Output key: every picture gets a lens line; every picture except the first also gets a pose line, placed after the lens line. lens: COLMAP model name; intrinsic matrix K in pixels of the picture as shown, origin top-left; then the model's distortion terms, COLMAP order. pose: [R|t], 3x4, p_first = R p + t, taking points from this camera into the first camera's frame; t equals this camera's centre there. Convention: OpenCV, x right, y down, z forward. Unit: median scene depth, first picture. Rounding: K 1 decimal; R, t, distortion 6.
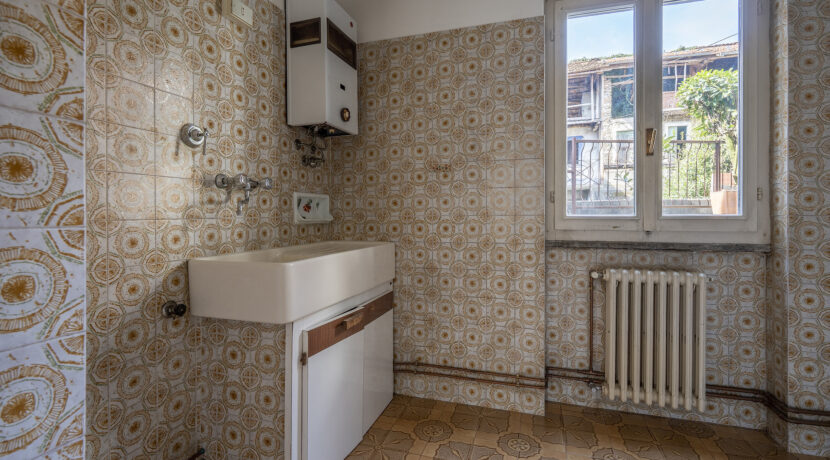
lens RADIAL K [[384.5, 0, 424.7], [0, 384.5, 216.8], [0, 0, 1]] dist [-0.004420, -0.000339]
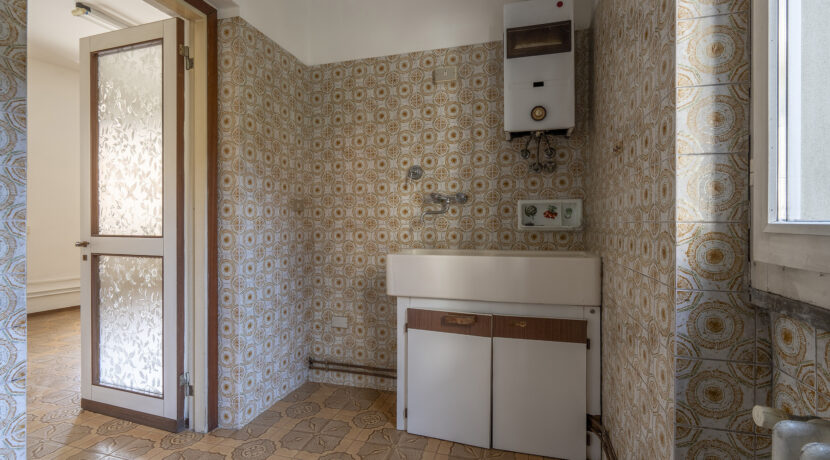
lens RADIAL K [[384.5, 0, 414.6], [0, 384.5, 224.6], [0, 0, 1]] dist [-0.004420, -0.000339]
pose [[0.017272, 0.004956, -0.999839, 0.881856], [-0.004376, 0.999979, 0.004881, -0.000441], [0.999841, 0.004291, 0.017294, 0.849292]]
